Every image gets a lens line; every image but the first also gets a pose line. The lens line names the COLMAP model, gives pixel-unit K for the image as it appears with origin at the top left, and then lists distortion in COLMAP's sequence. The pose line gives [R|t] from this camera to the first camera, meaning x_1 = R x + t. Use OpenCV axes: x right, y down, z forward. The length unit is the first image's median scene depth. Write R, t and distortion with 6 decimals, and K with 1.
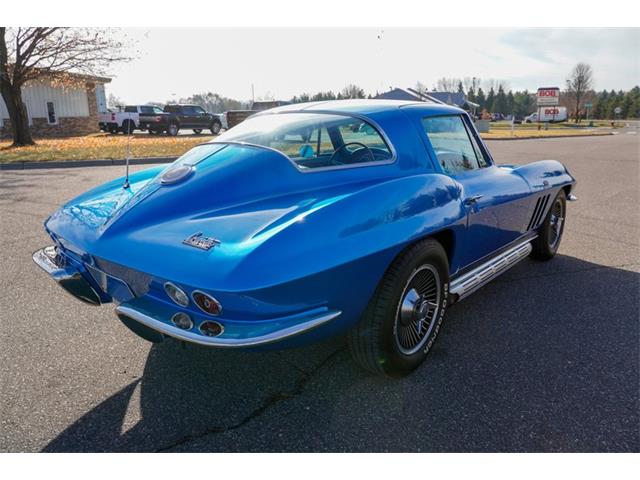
lens RADIAL K [[485.2, 0, 320.0], [0, 485.2, 240.0], [0, 0, 1]] dist [-0.125410, 0.105015]
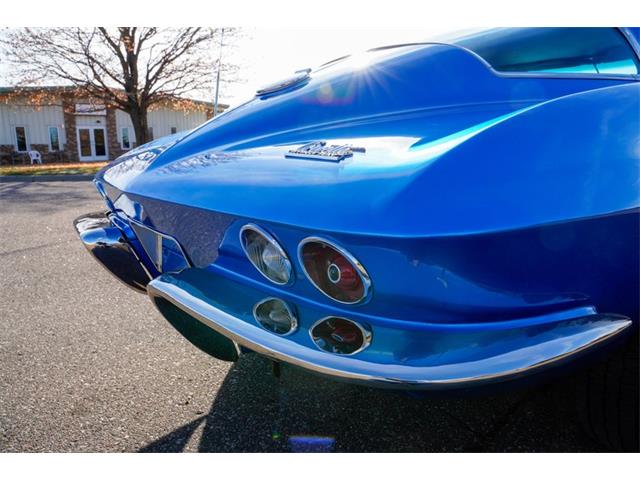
lens RADIAL K [[485.2, 0, 320.0], [0, 485.2, 240.0], [0, 0, 1]] dist [-0.125410, 0.105015]
pose [[0.975997, 0.039393, -0.214193, -0.140313], [-0.053067, 0.996878, -0.058470, 0.114822], [0.211221, 0.068433, 0.975040, 0.521700]]
